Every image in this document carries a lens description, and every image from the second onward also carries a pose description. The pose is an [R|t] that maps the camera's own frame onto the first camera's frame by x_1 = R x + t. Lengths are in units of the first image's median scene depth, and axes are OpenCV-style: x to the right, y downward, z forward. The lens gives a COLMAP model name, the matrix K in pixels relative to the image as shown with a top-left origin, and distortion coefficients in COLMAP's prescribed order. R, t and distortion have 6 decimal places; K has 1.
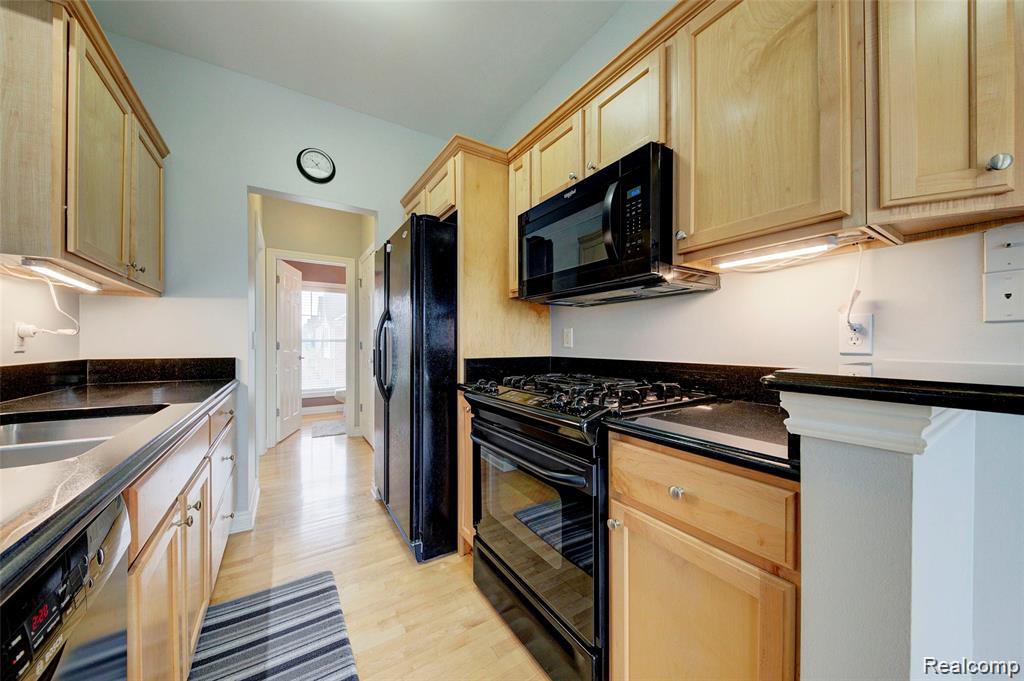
lens RADIAL K [[356.5, 0, 514.4], [0, 356.5, 345.7], [0, 0, 1]] dist [-0.001718, -0.001769]
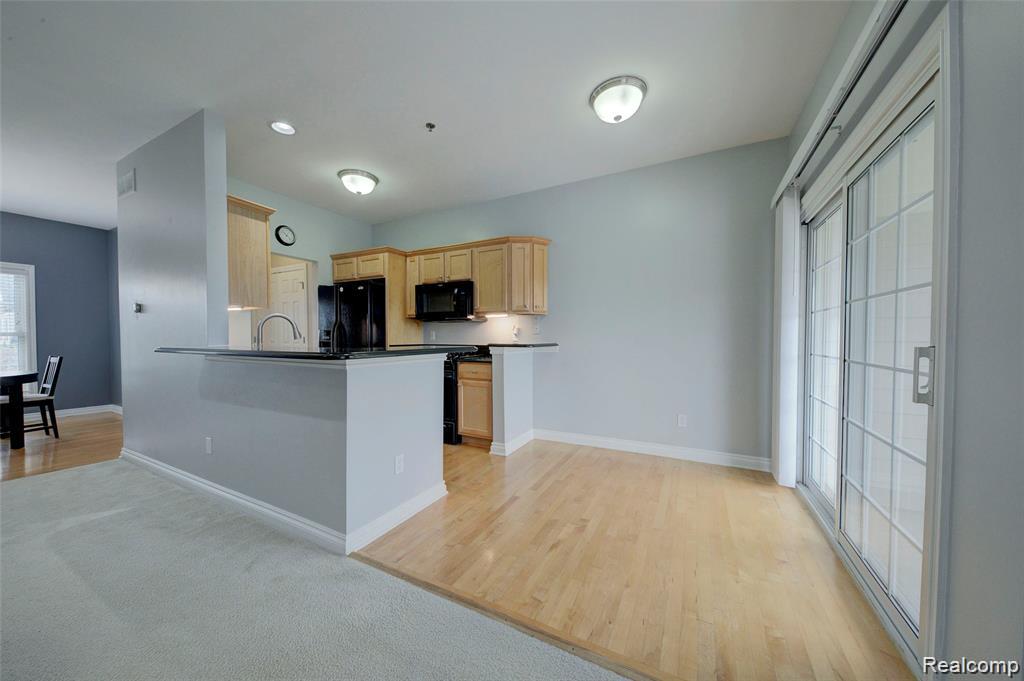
lens RADIAL K [[356.5, 0, 514.0], [0, 356.5, 334.8], [0, 0, 1]] dist [-0.001718, -0.001769]
pose [[0.875183, 0.001450, 0.483790, -0.588638], [0.000697, 0.999991, -0.004257, -0.018073], [-0.483792, 0.004063, 0.875174, -1.472806]]
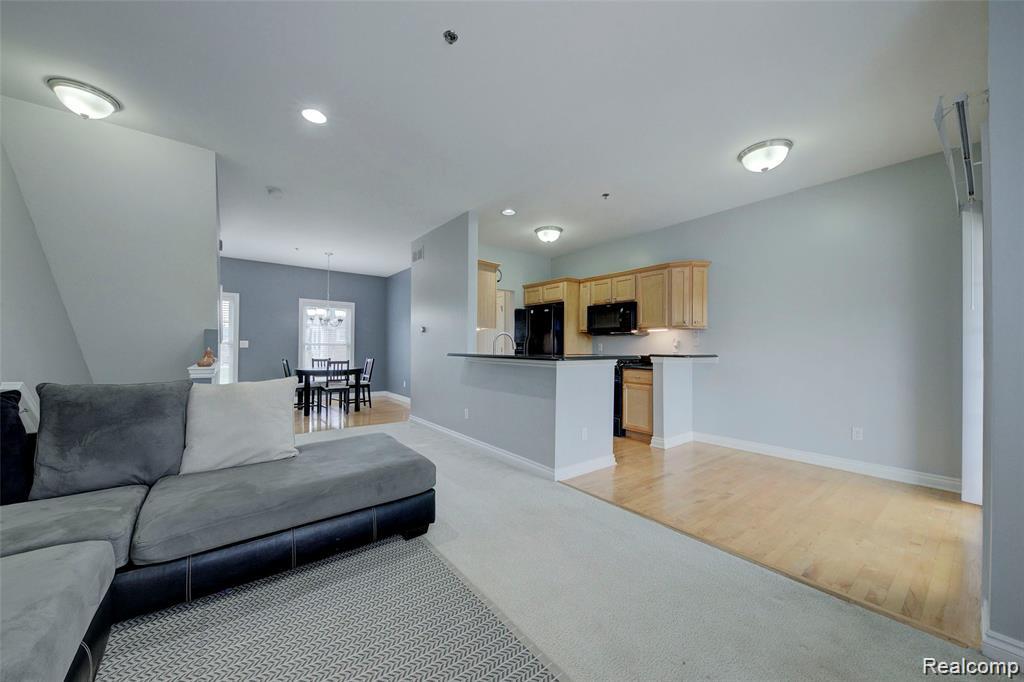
lens RADIAL K [[356.5, 0, 509.8], [0, 356.5, 350.5], [0, 0, 1]] dist [-0.001718, -0.001769]
pose [[0.998372, 0.004208, 0.056881, -0.834101], [-0.004855, 0.999925, 0.011241, -0.023923], [-0.056829, -0.011499, 0.998318, -2.016513]]
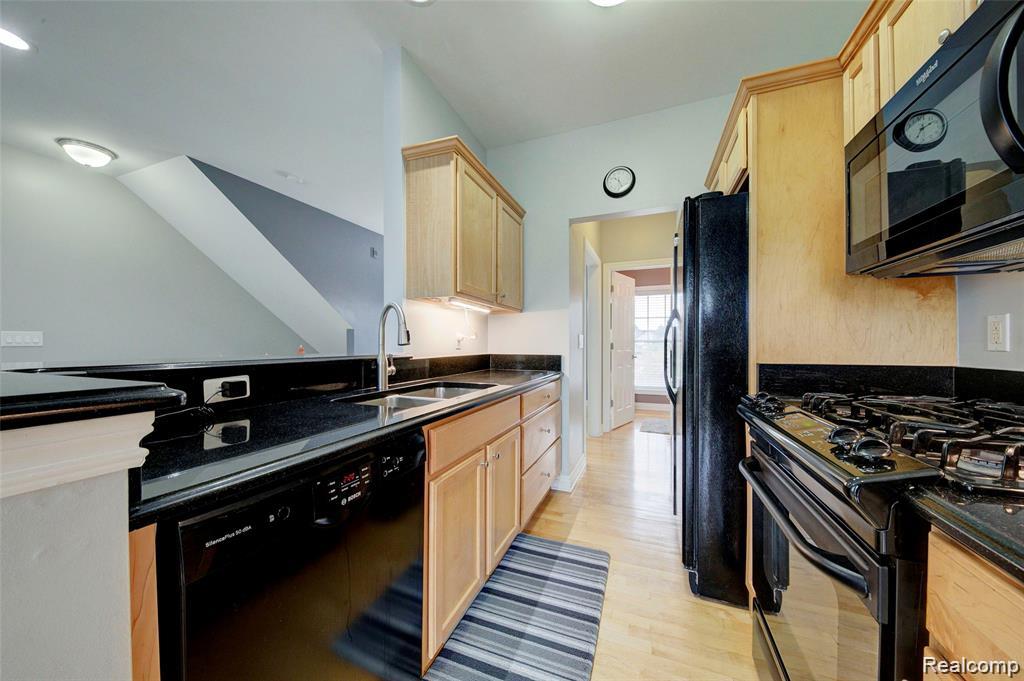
lens RADIAL K [[356.5, 0, 514.2], [0, 356.5, 346.7], [0, 0, 1]] dist [-0.001718, -0.001769]
pose [[0.567812, 0.005192, -0.823142, 0.213426], [-0.003428, 0.999986, 0.003943, -0.002055], [0.823151, 0.000582, 0.567822, 0.144979]]
